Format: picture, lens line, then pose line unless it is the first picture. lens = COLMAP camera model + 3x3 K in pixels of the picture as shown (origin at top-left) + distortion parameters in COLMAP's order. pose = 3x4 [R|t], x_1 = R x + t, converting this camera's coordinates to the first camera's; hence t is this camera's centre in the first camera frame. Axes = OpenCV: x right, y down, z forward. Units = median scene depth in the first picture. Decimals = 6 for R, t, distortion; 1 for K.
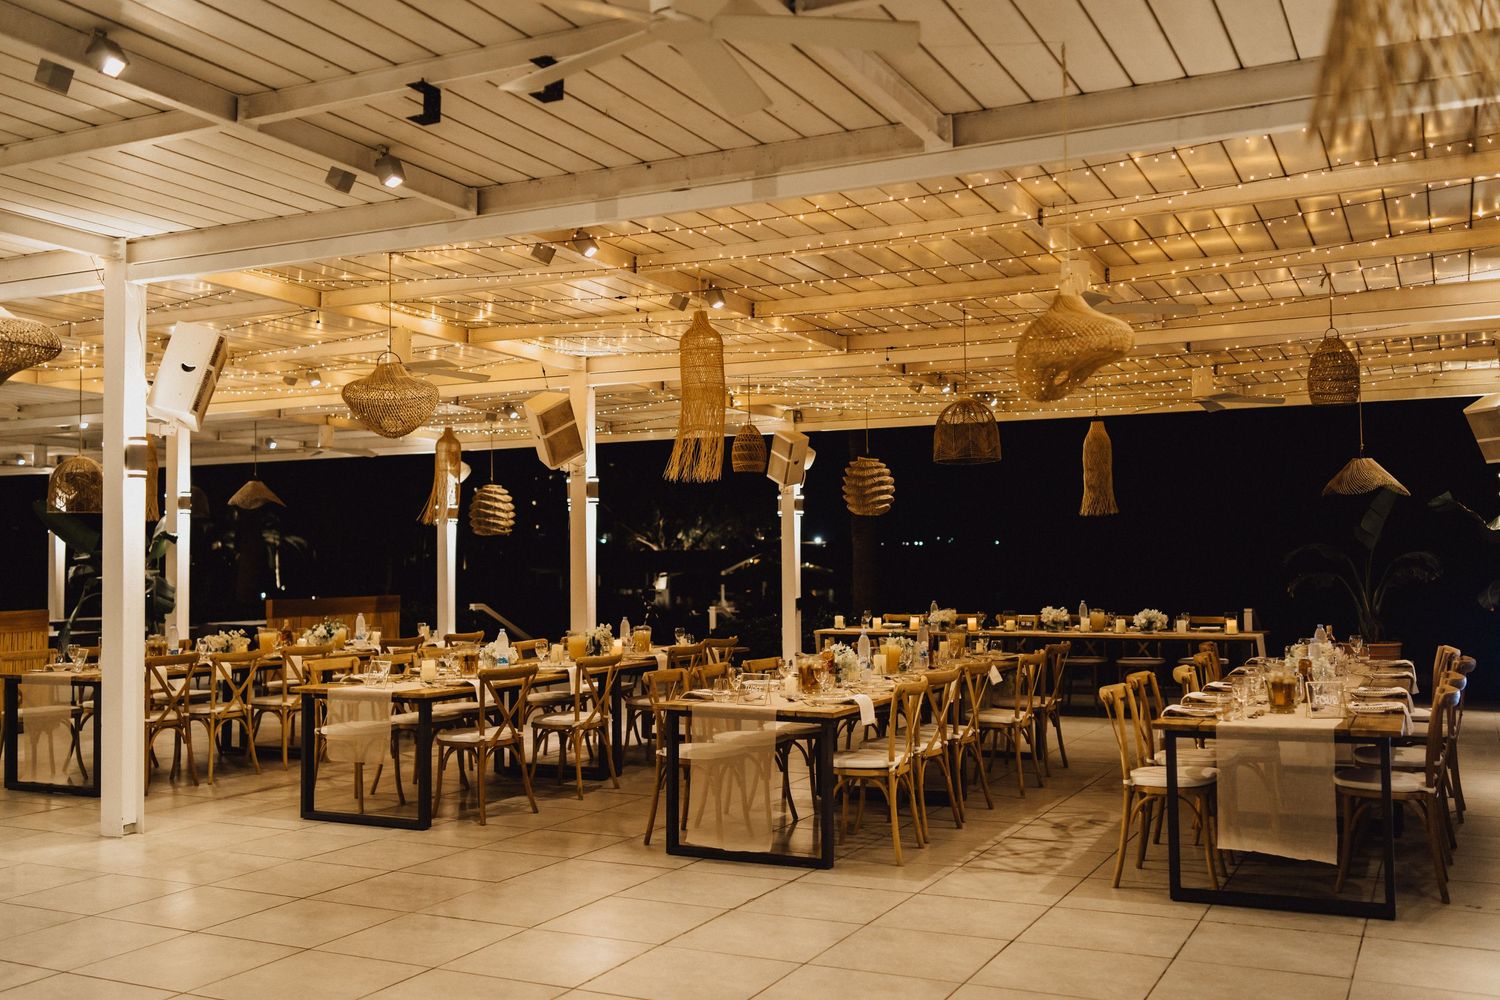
lens RADIAL K [[1440.9, 0, 741.1], [0, 1440.9, 500.4], [0, 0, 1]] dist [-0.012067, 0.000000]
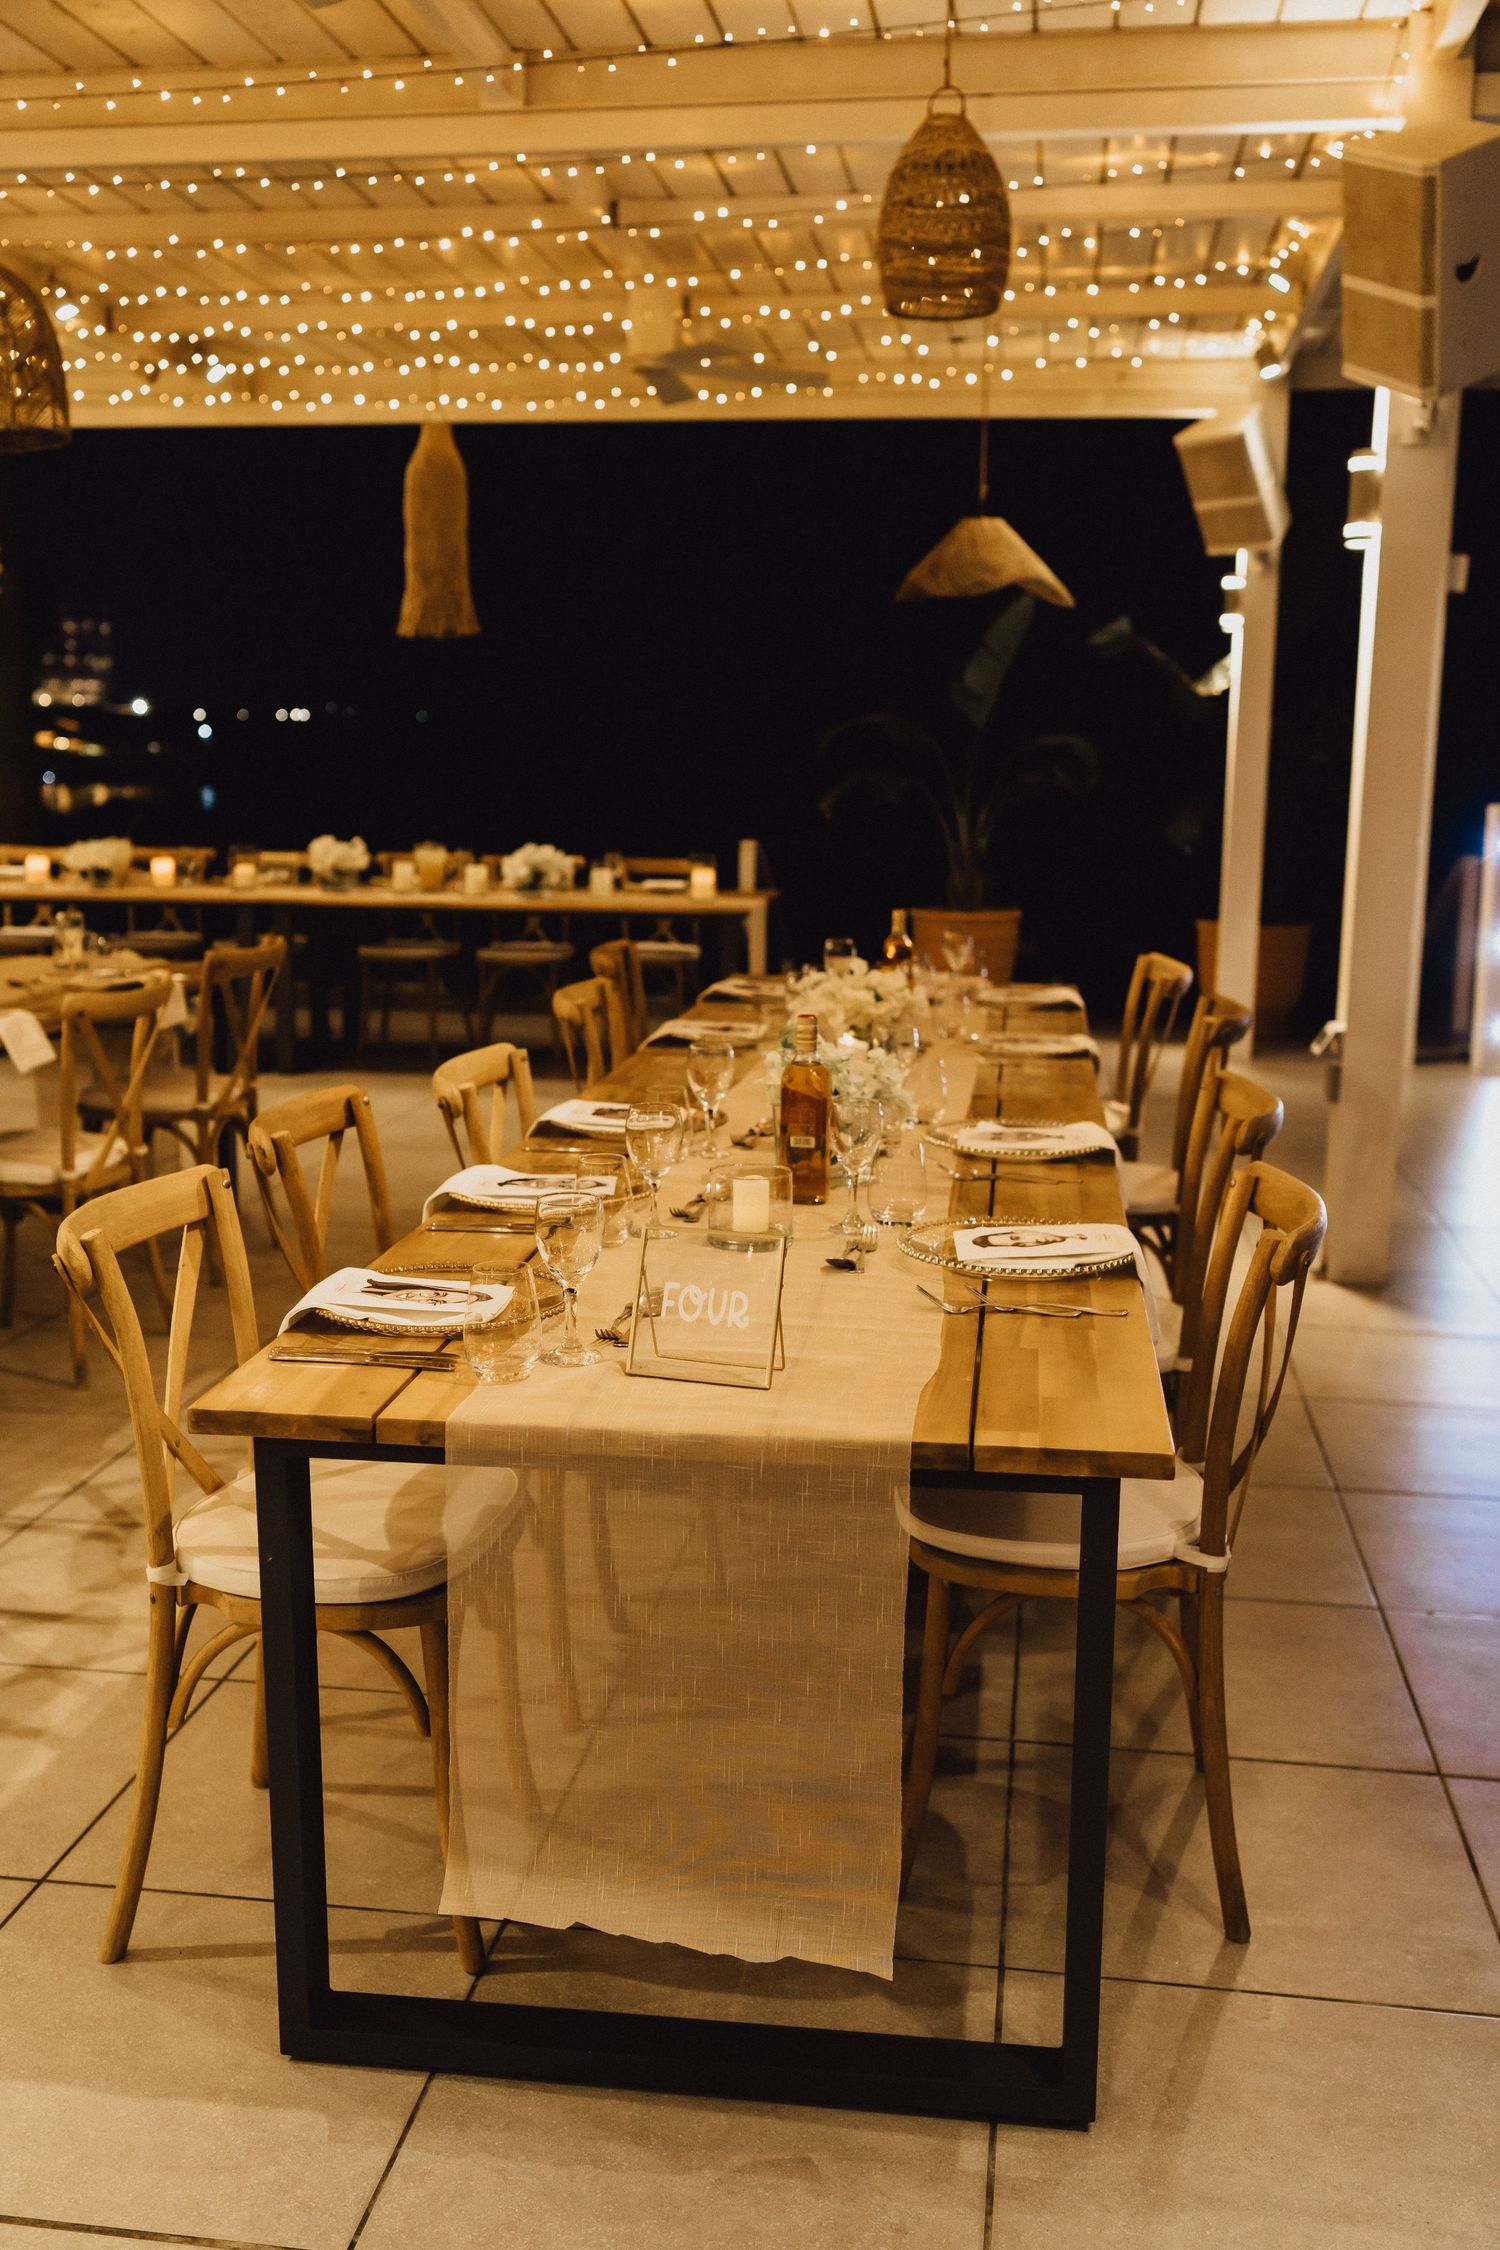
lens RADIAL K [[2161.3, 0, 752.2], [0, 2161.3, 1139.5], [0, 0, 1]] dist [-0.012067, 0.000000]
pose [[0.947859, -0.034672, 0.316799, 0.125758], [-0.036264, 0.975873, 0.215306, 0.015620], [-0.316621, -0.215568, 0.923732, 0.313952]]
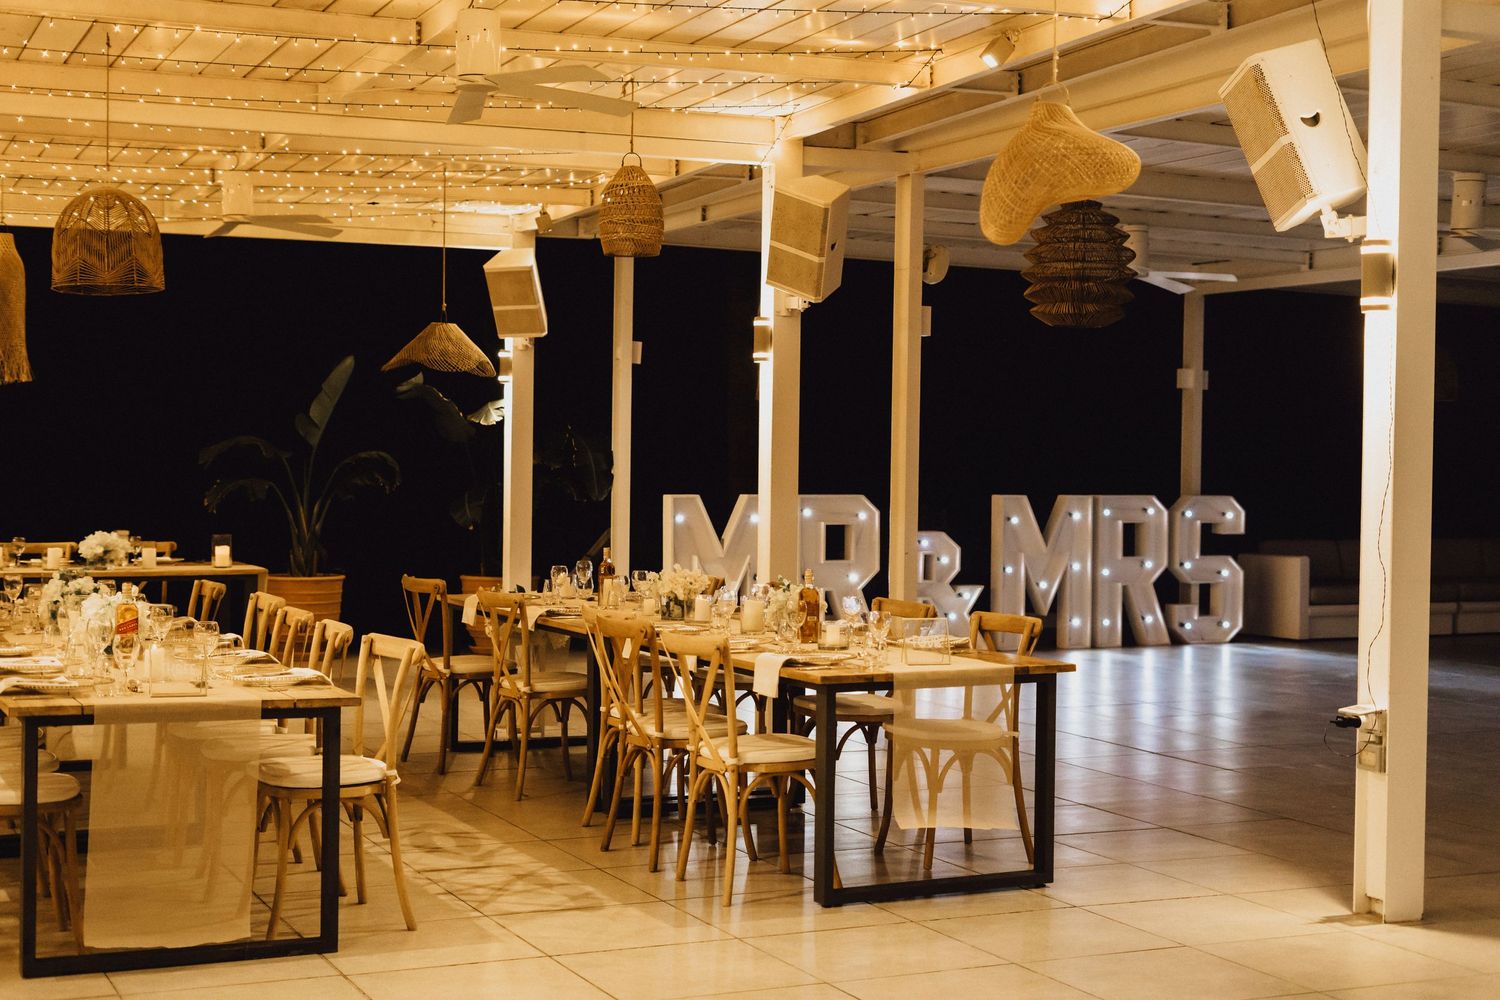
lens RADIAL K [[2159.2, 0, 753.0], [0, 2159.2, 512.3], [0, 0, 1]] dist [0.006888, 0.000000]
pose [[0.638969, -0.001850, 0.769230, -0.281957], [-0.048808, 0.997885, 0.042943, 0.010528], [-0.767682, -0.064984, 0.637527, 0.150690]]
